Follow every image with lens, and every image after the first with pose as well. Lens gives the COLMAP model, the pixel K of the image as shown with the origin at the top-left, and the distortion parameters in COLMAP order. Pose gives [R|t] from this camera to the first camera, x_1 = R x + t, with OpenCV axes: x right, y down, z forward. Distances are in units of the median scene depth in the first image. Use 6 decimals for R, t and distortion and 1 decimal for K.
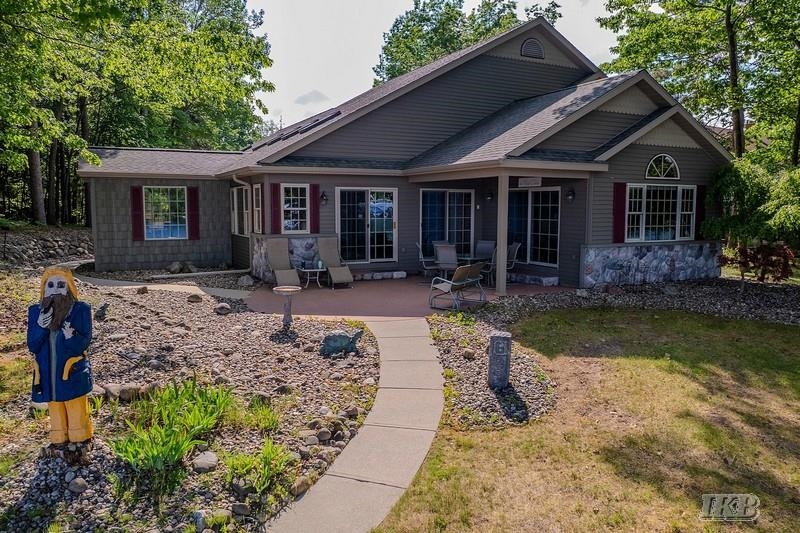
lens RADIAL K [[606.5, 0, 337.7], [0, 606.5, 266.6], [0, 0, 1]] dist [-0.081233, 0.065511]
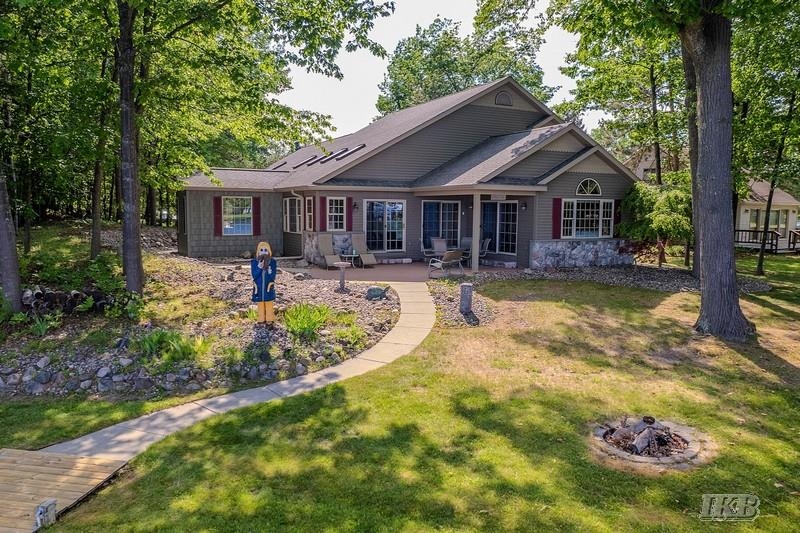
lens RADIAL K [[606.5, 0, 337.7], [0, 606.5, 266.6], [0, 0, 1]] dist [-0.081233, 0.065511]
pose [[0.999972, 0.006709, 0.003341, -0.072440], [-0.006699, 0.999973, -0.003096, 0.035826], [-0.003362, 0.003074, 0.999990, -0.465878]]
